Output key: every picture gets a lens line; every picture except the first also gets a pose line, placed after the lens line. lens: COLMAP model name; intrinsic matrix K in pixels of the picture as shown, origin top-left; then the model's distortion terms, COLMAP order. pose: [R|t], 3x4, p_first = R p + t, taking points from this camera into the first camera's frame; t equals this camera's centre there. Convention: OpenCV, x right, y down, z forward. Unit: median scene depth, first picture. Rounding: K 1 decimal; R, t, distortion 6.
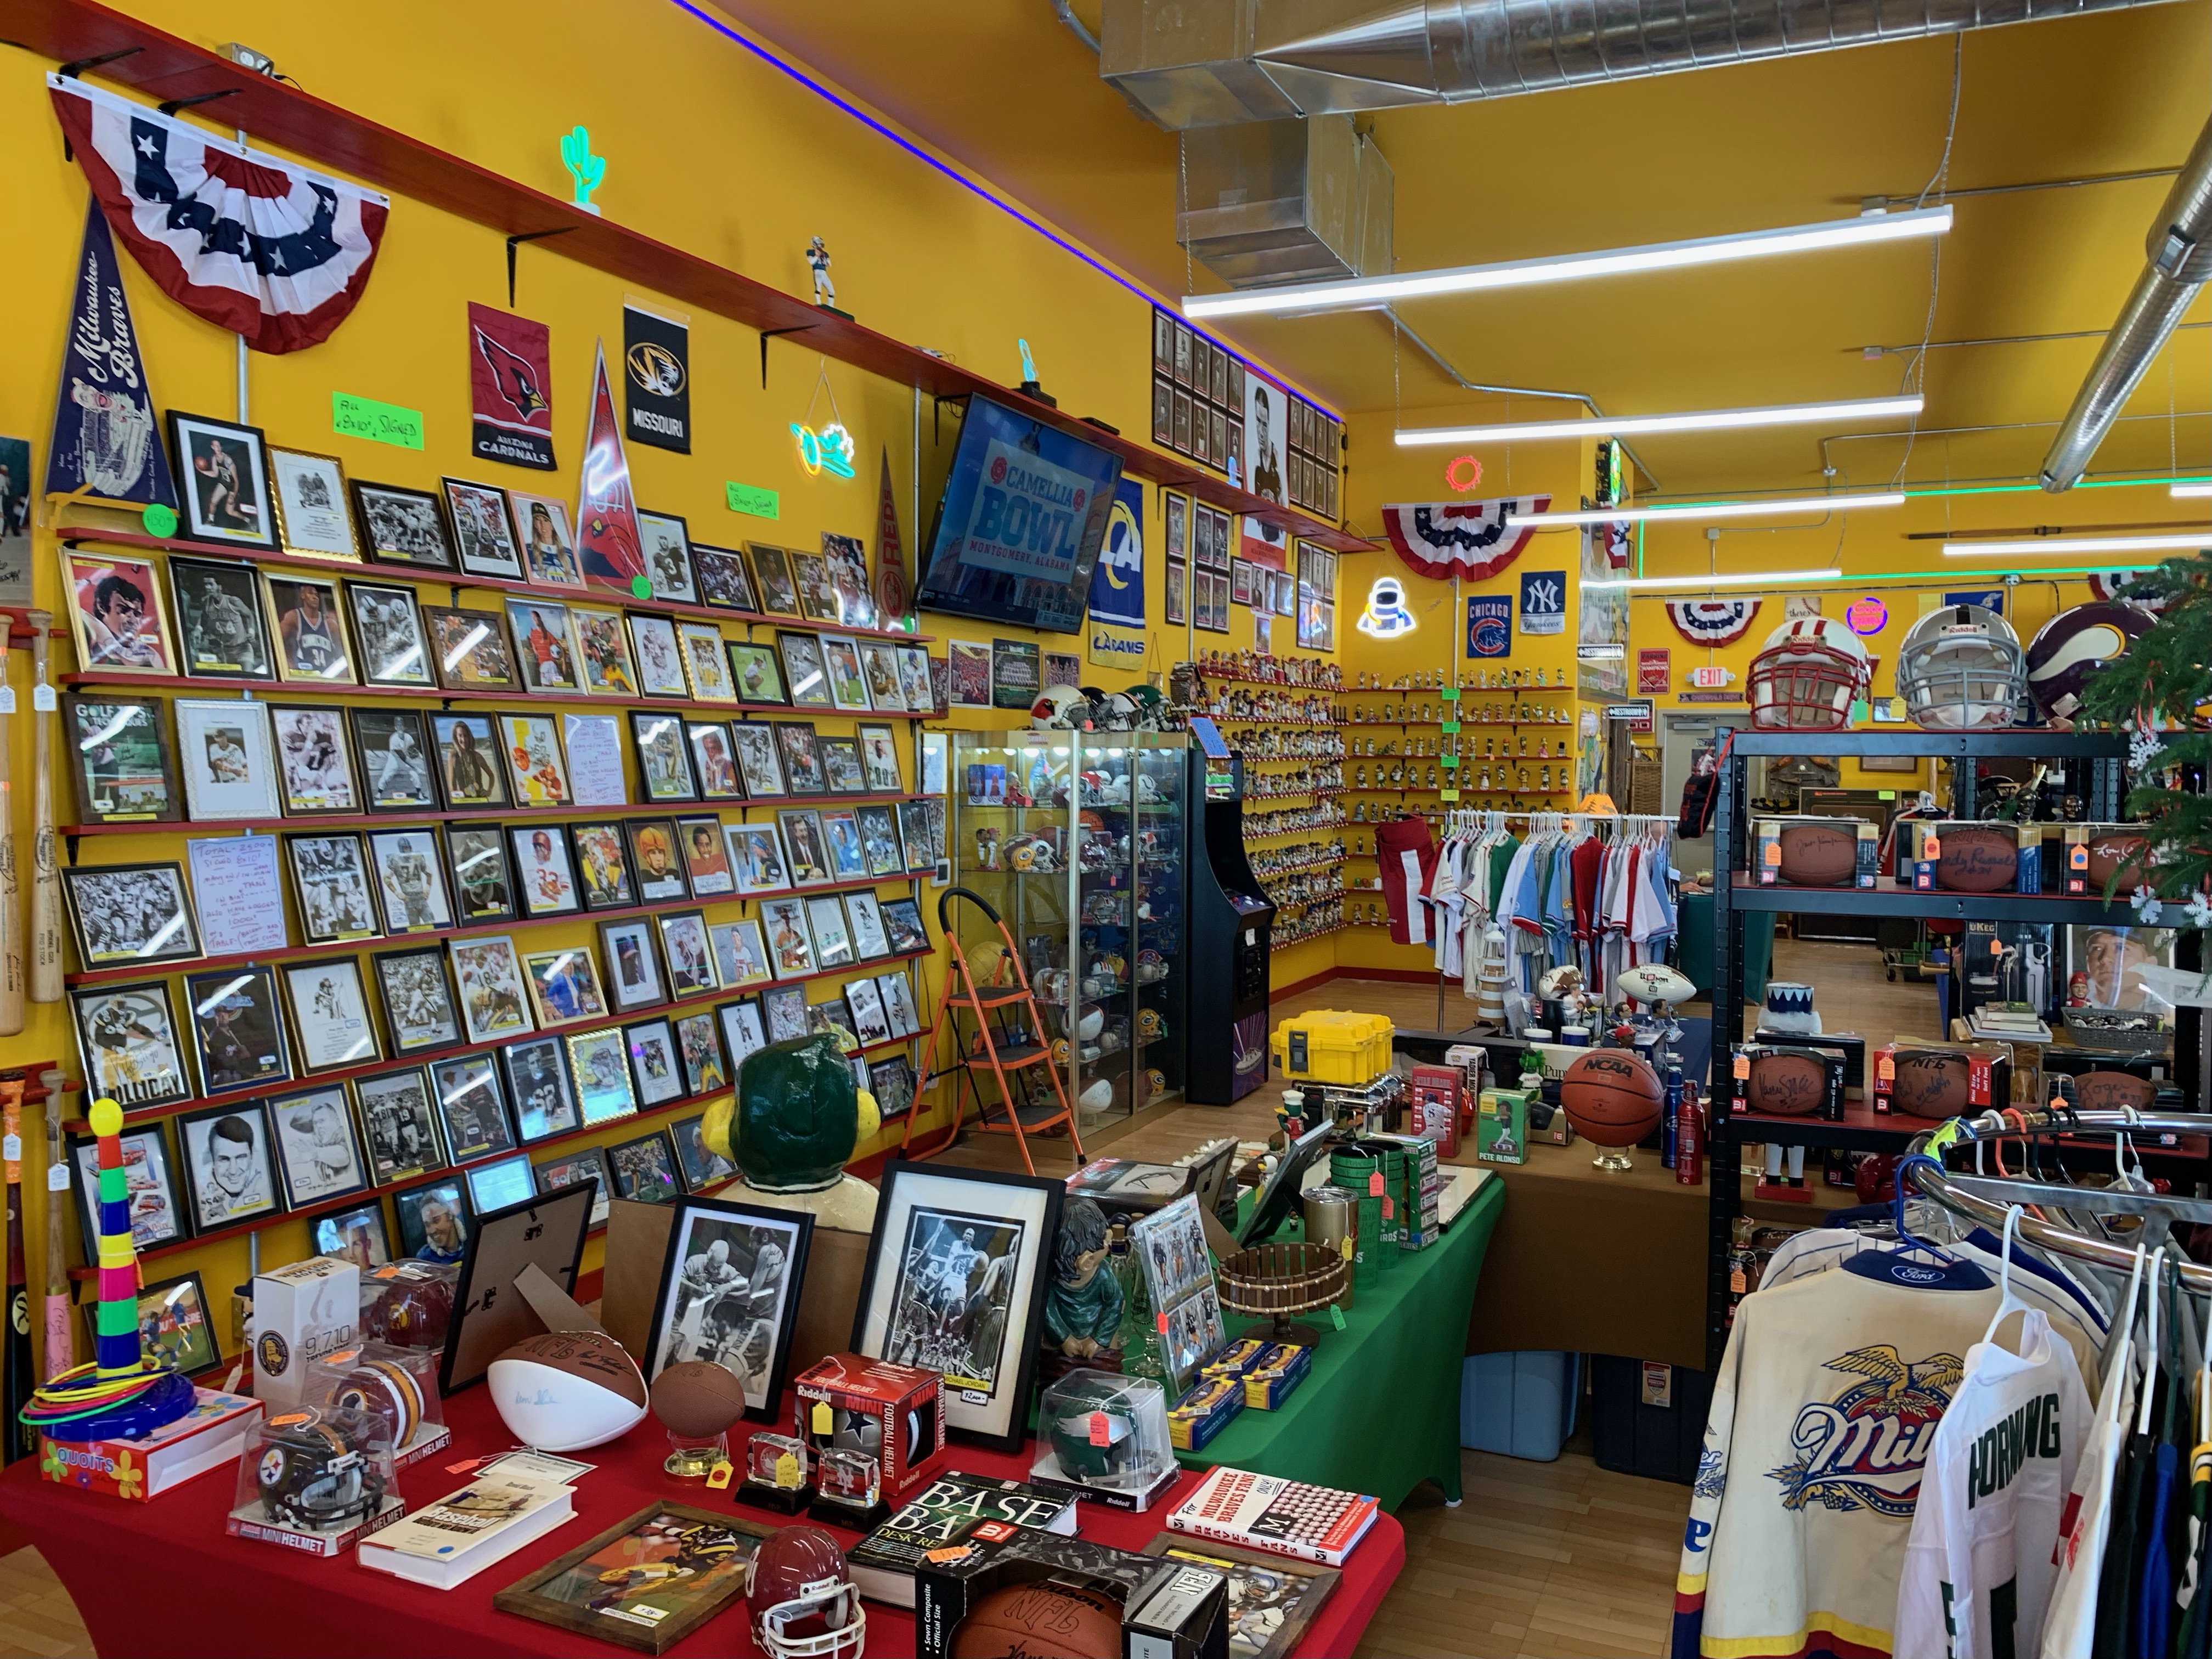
lens RADIAL K [[1681.7, 0, 1127.1], [0, 1681.7, 828.9], [0, 0, 1]] dist [0.035946, -0.041559]
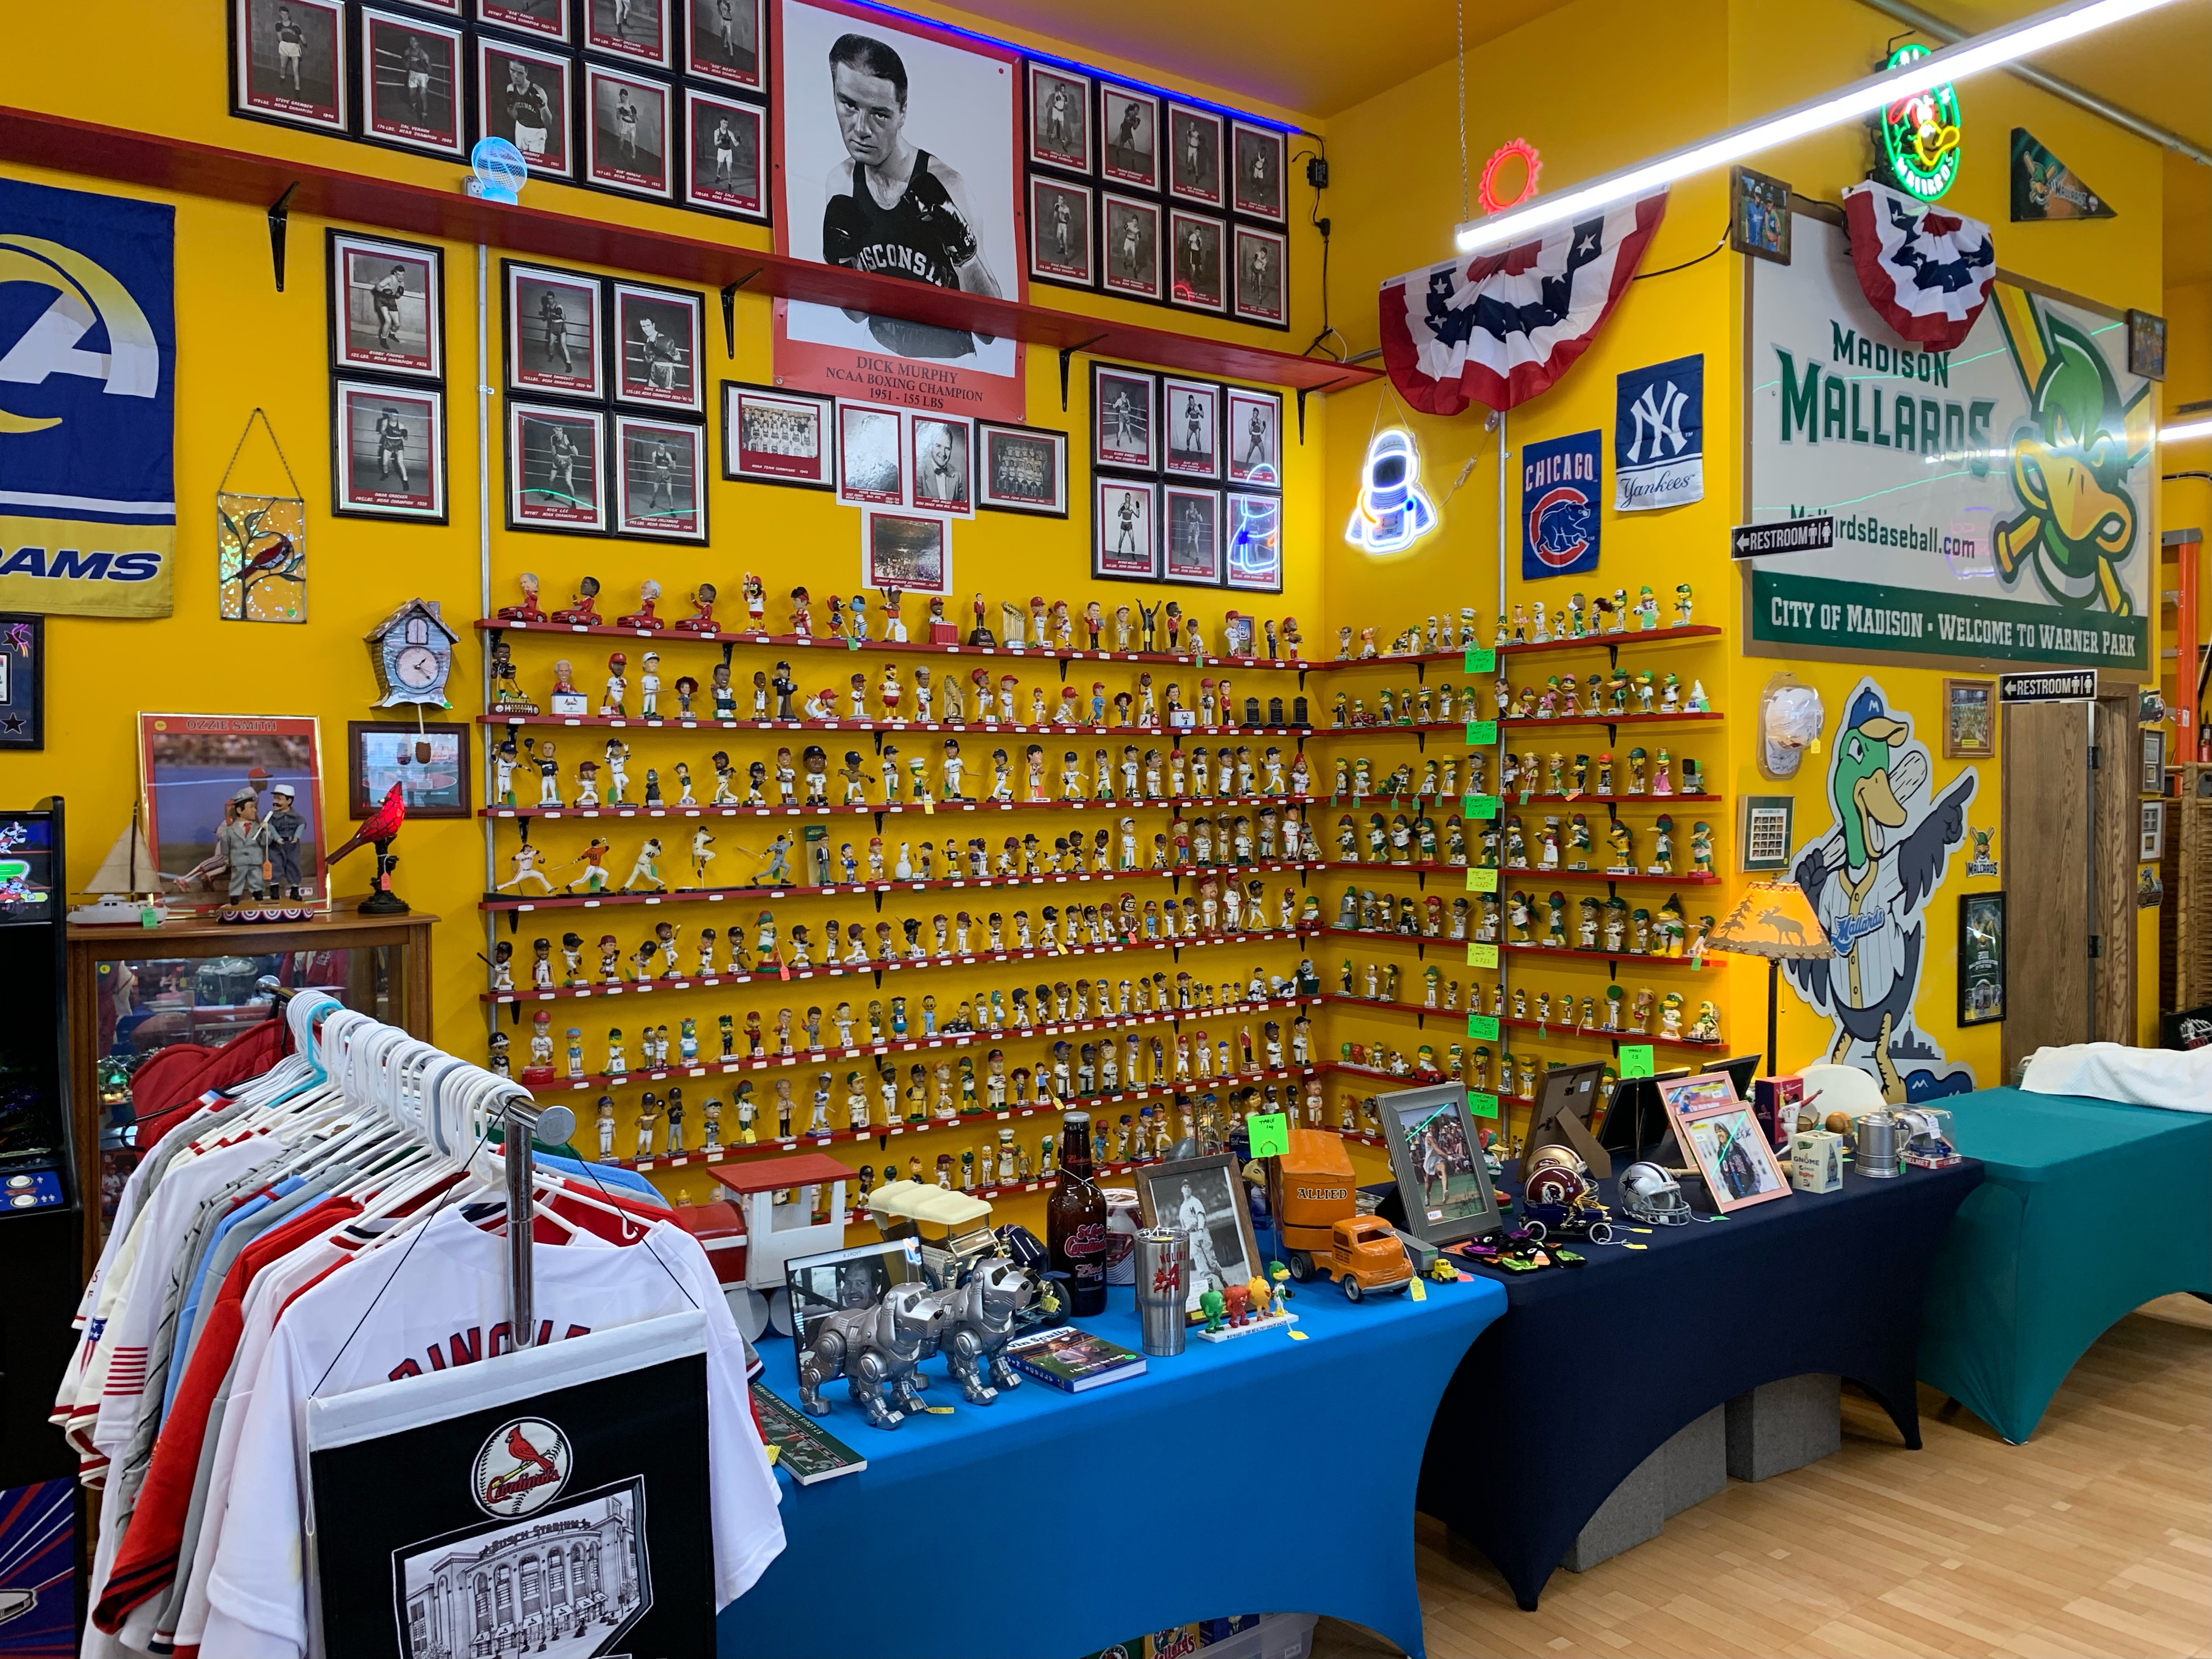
lens RADIAL K [[1681.7, 0, 1072.9], [0, 1681.7, 854.6], [0, 0, 1]] dist [0.035946, -0.041559]
pose [[0.859995, 0.007239, -0.510250, 0.735739], [-0.010890, 0.999932, -0.004168, -0.052557], [0.510186, 0.009141, 0.860016, 1.205080]]
